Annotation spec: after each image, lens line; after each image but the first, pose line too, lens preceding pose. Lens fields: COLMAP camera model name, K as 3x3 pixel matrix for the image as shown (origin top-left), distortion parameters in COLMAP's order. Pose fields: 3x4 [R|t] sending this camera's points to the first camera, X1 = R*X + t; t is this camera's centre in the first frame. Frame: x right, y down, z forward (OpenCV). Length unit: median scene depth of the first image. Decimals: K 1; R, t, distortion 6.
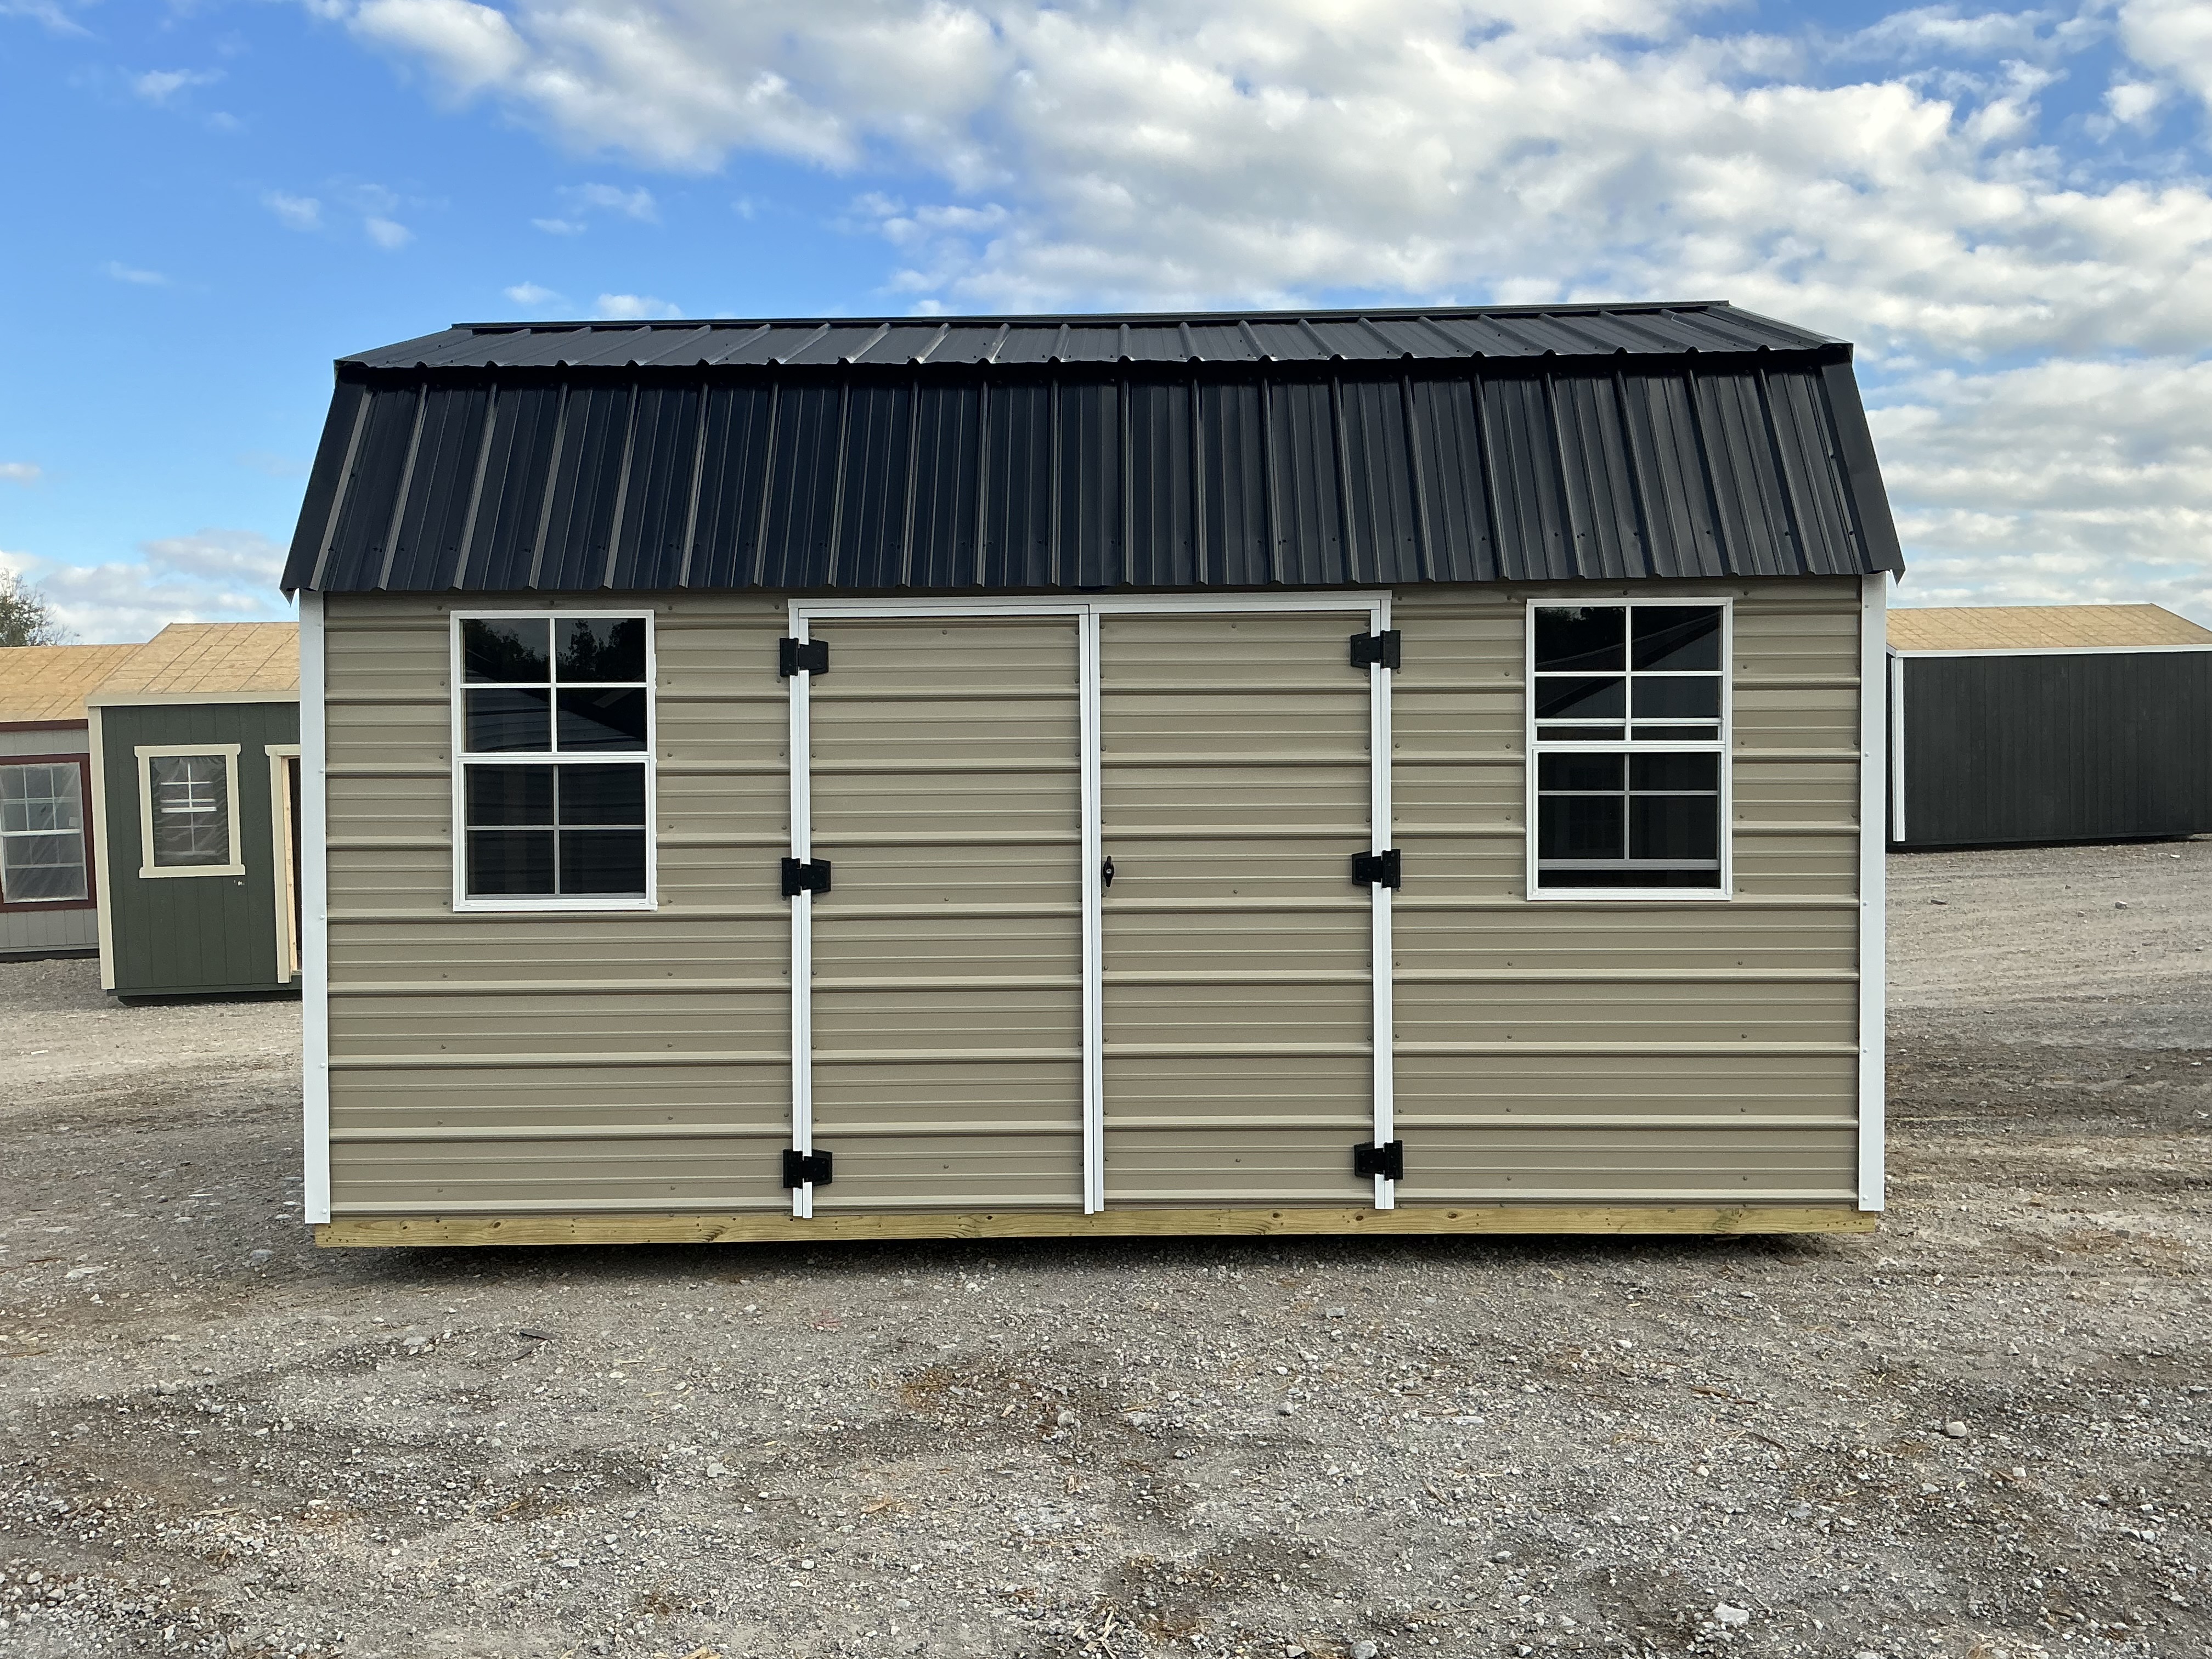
lens RADIAL K [[1870.1, 0, 1106.0], [0, 1870.1, 829.5], [0, 0, 1]] dist [0.038401, -0.058492]
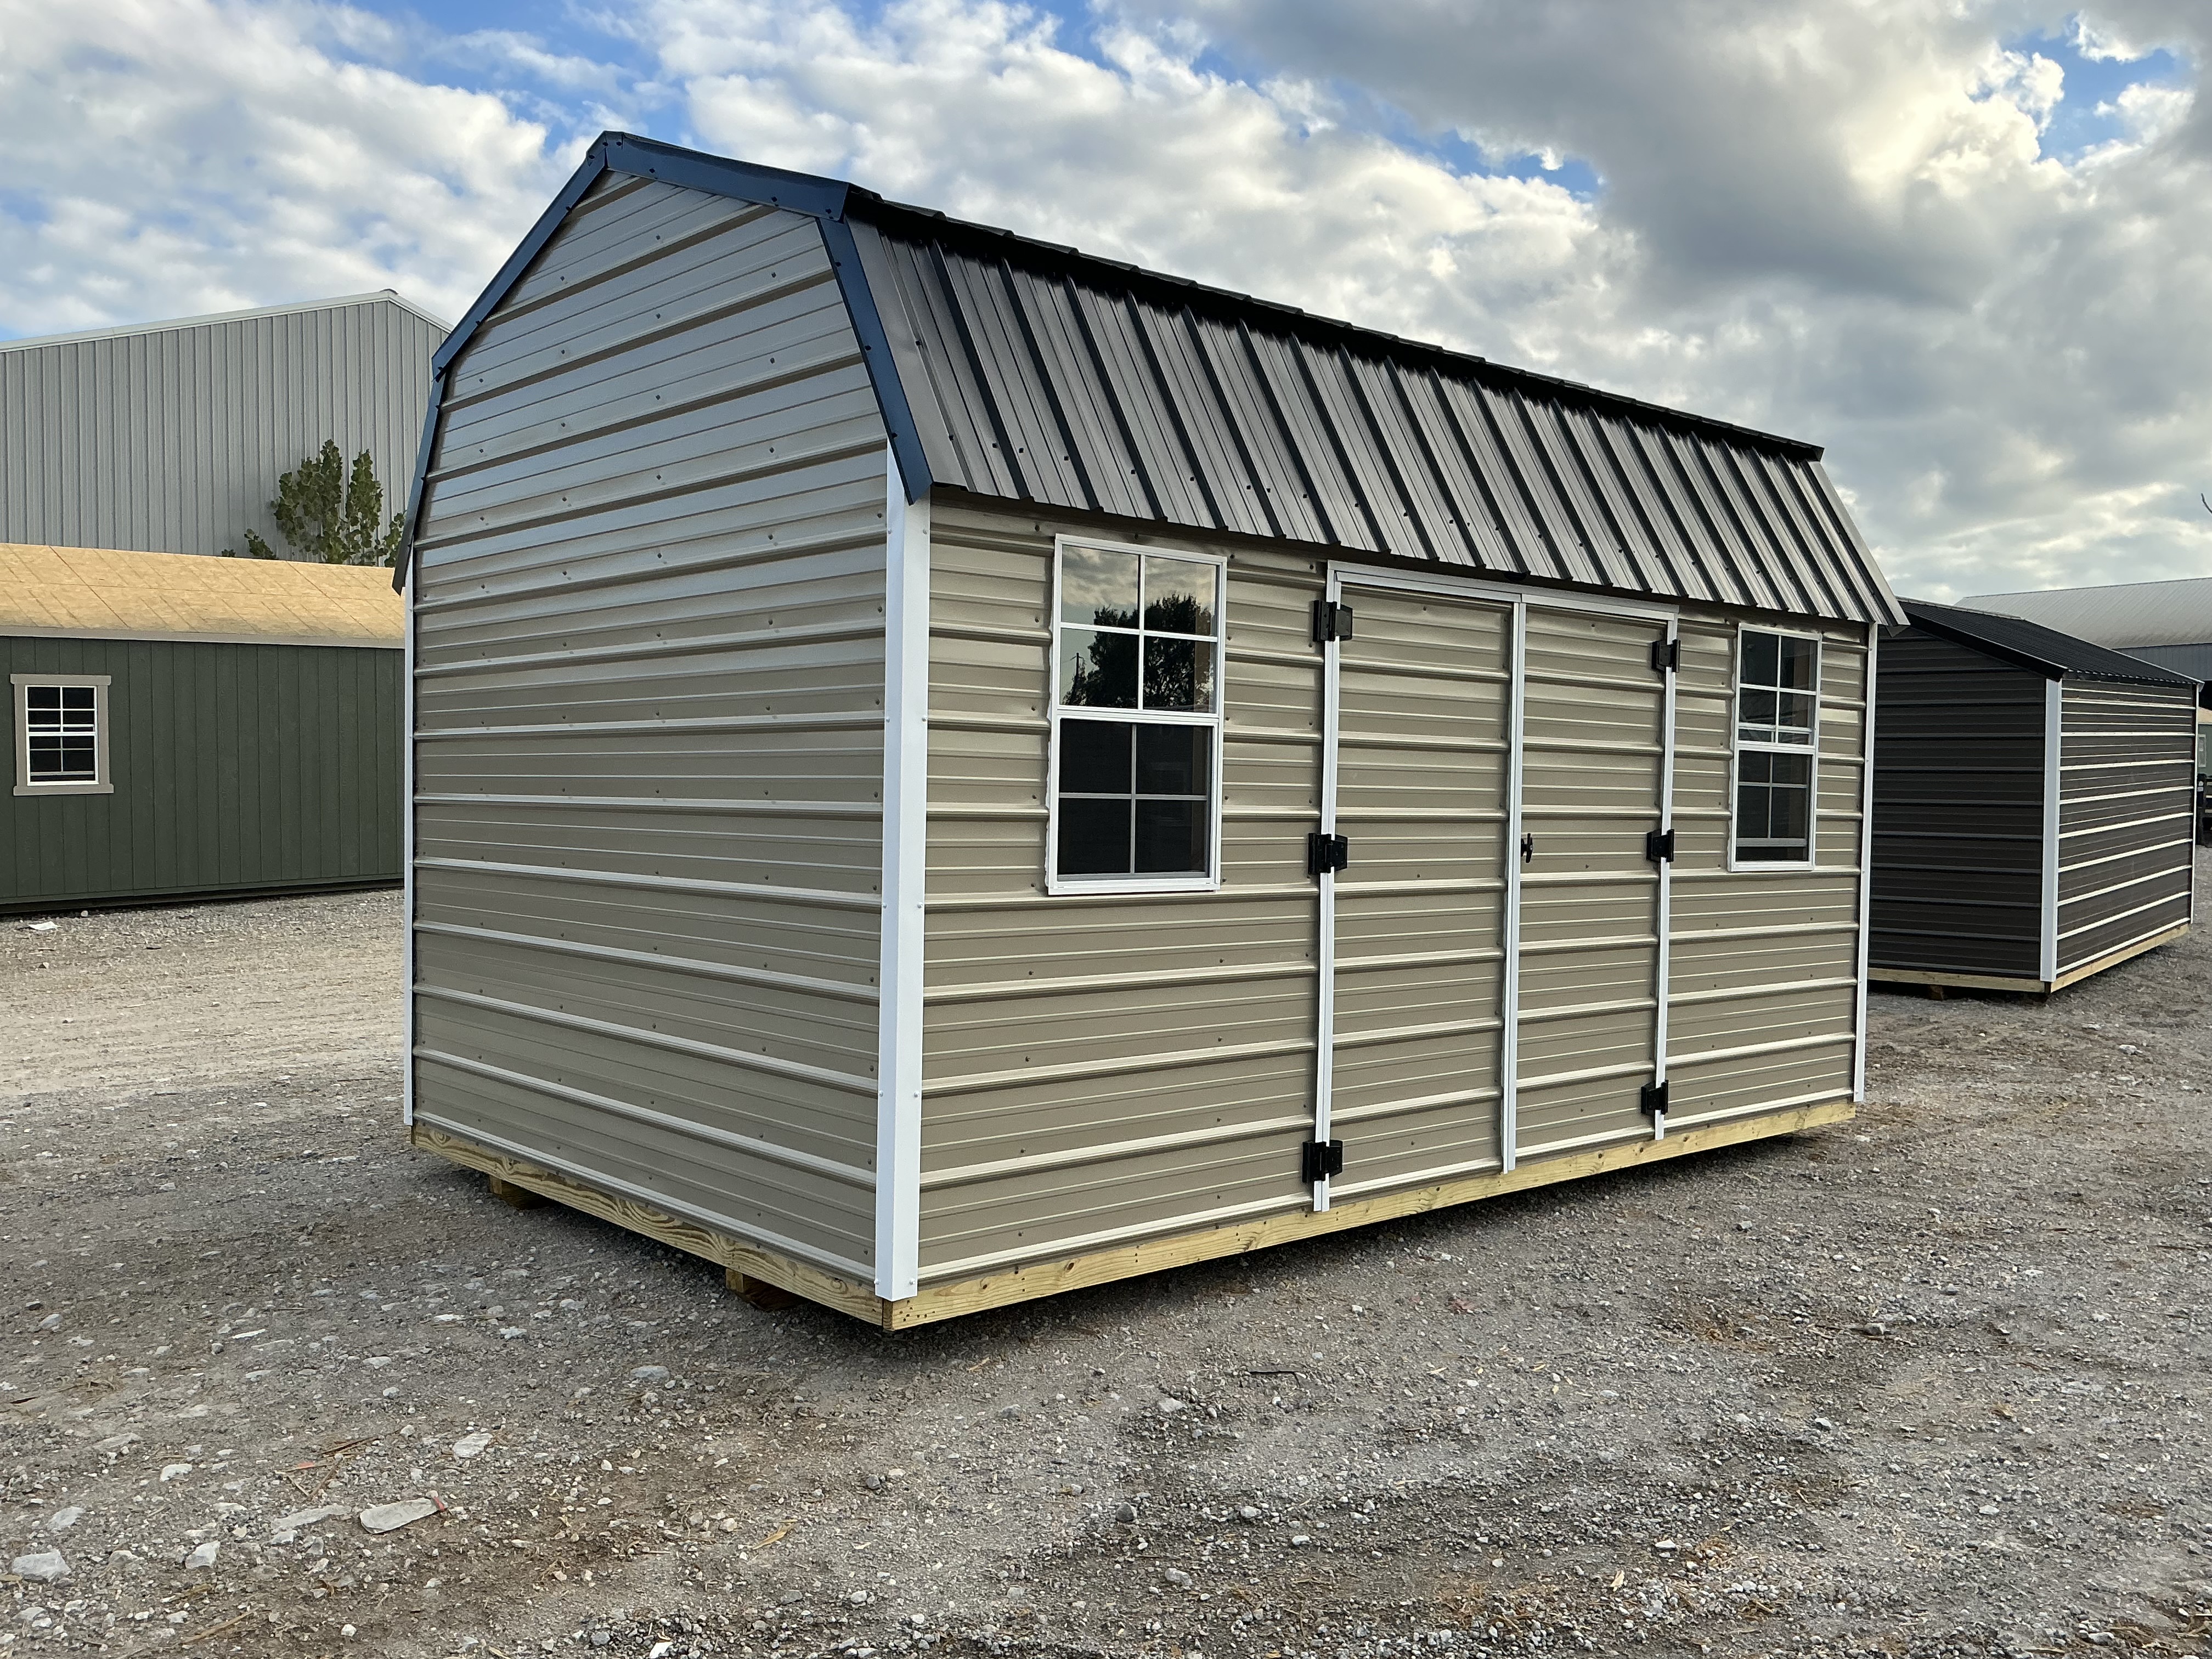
lens RADIAL K [[1871.8, 0, 1106.0], [0, 1871.8, 829.5], [0, 0, 1]] dist [0.001153, -0.004758]
pose [[0.745951, 0.006864, 0.665966, -0.879504], [-0.011139, 0.999936, 0.002170, 0.012344], [-0.665908, -0.009037, 0.745979, 0.367347]]
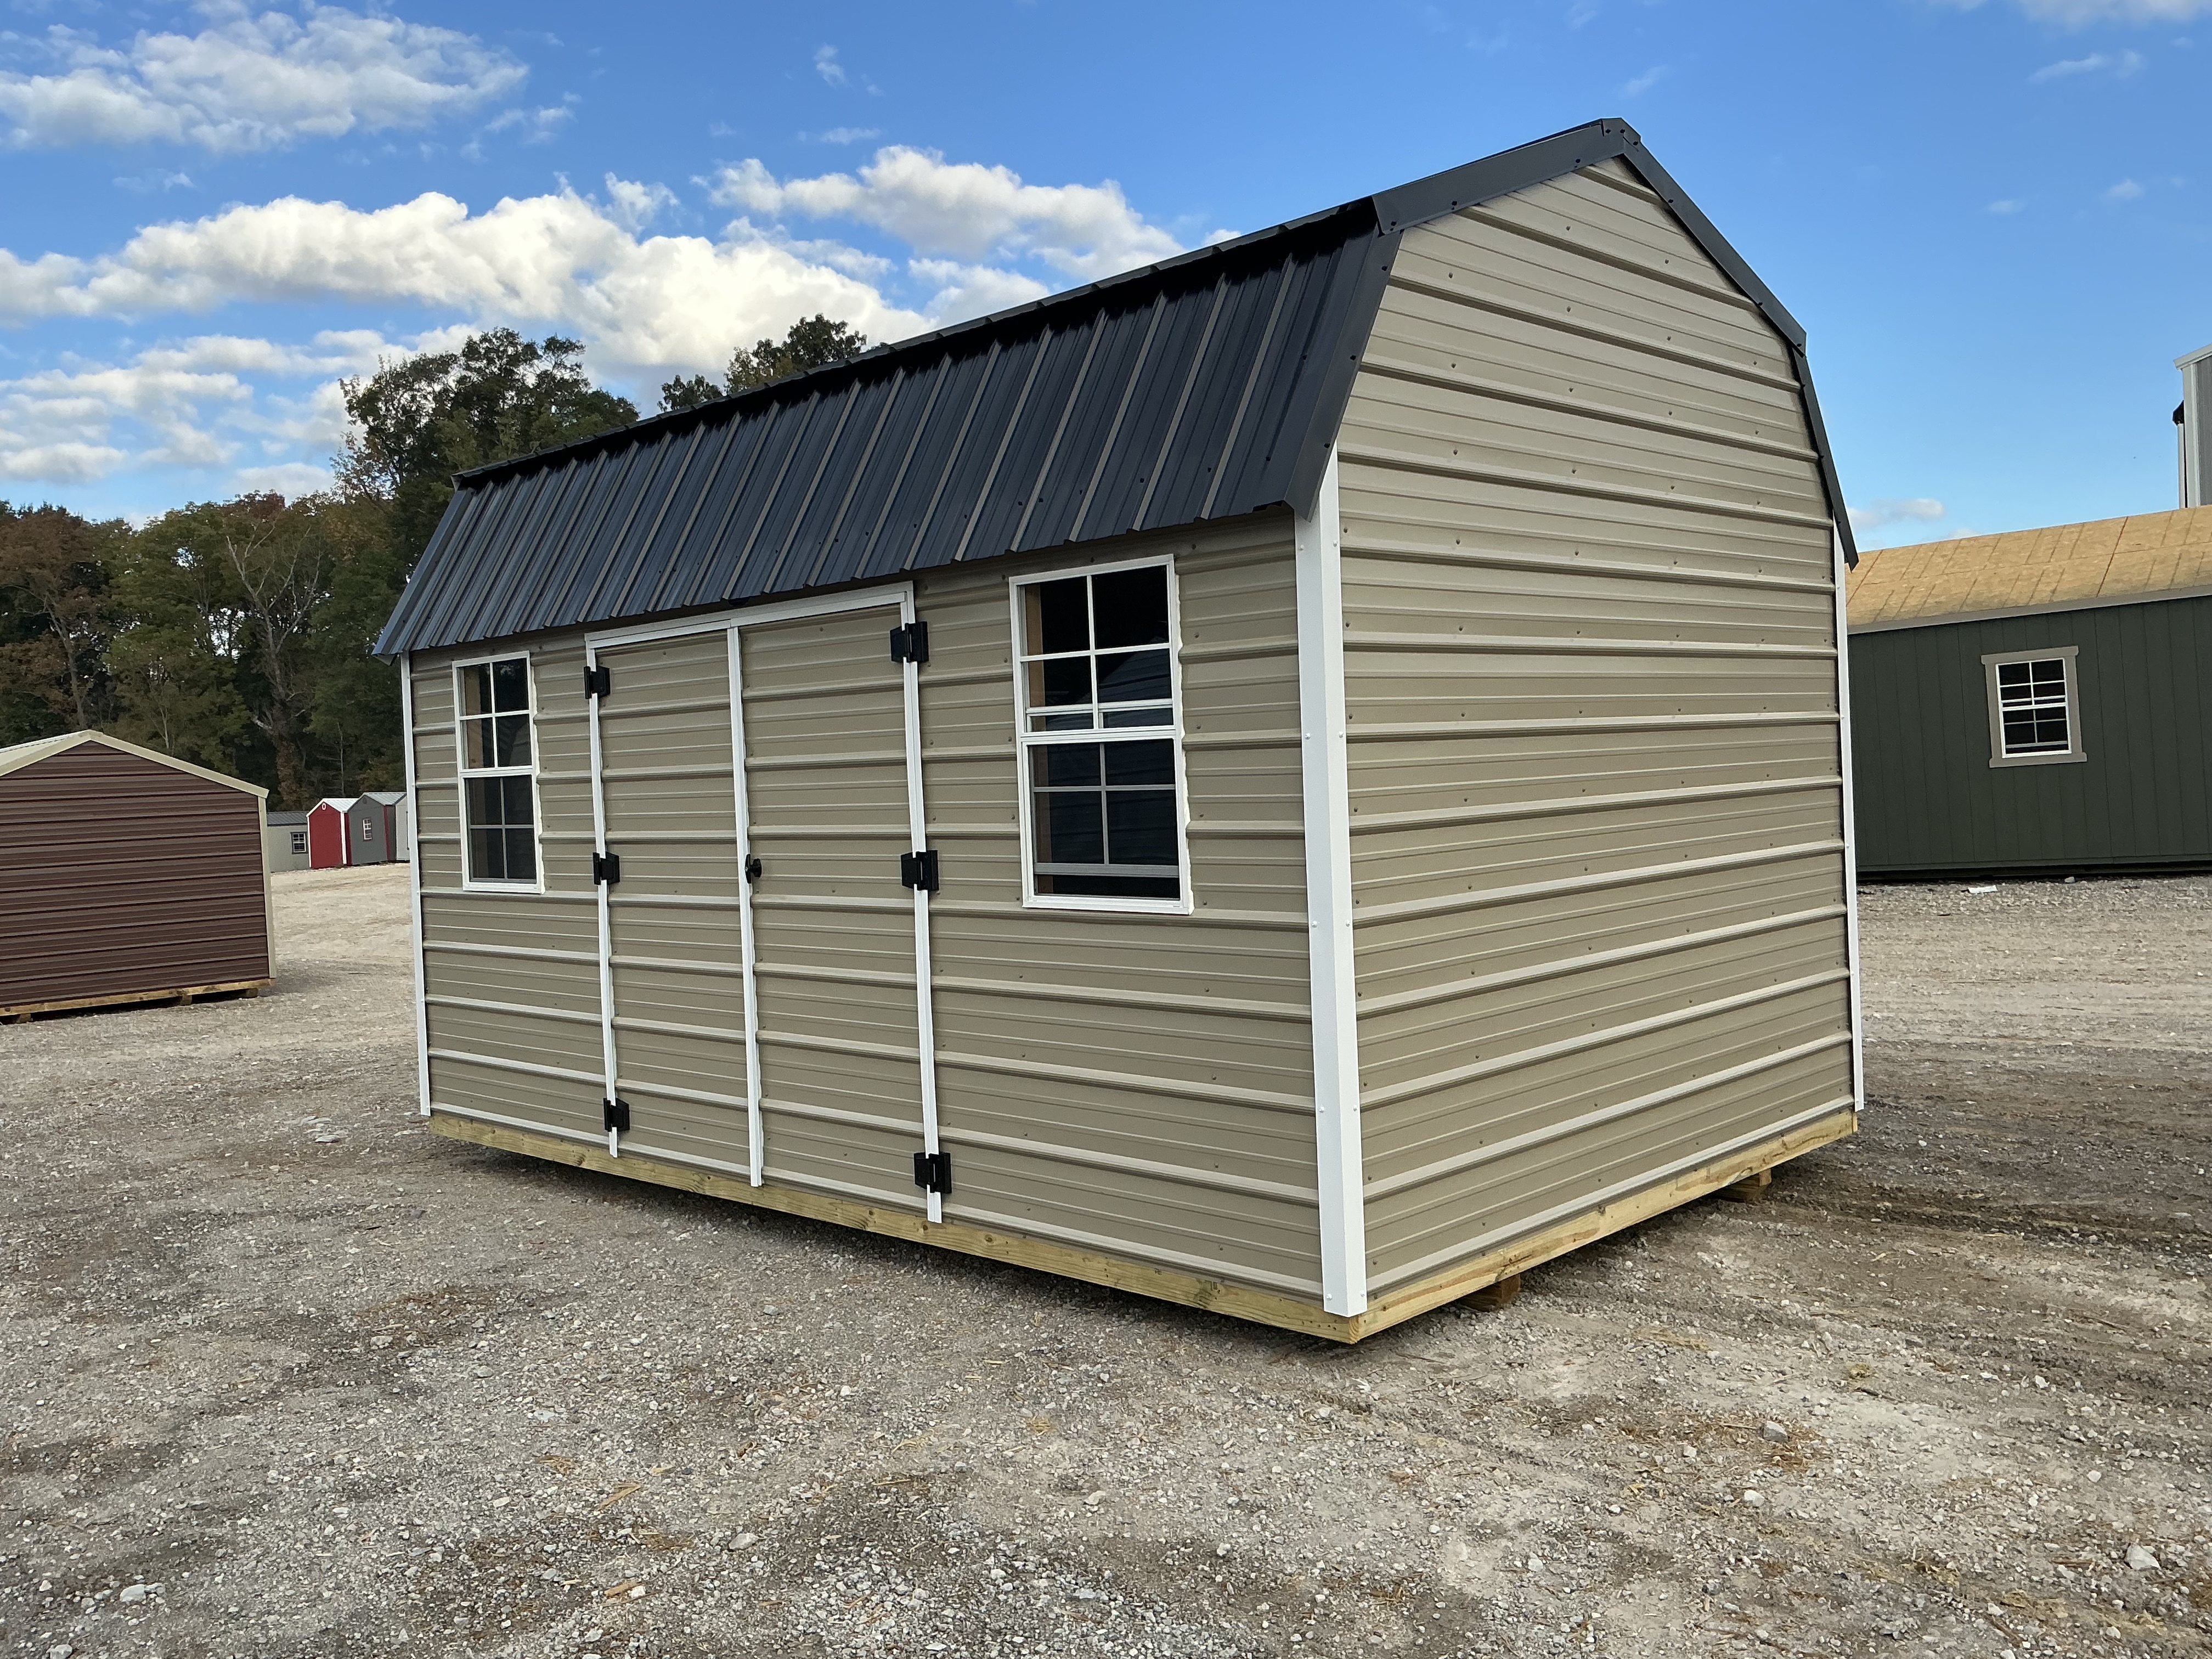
lens RADIAL K [[1882.8, 0, 1106.4], [0, 1882.8, 797.2], [0, 0, 1]] dist [0.001878, -0.006984]
pose [[0.718341, -0.009771, -0.695623, 0.890979], [0.021506, 0.999735, 0.008166, -0.022409], [0.695359, -0.020826, 0.718361, 0.370175]]
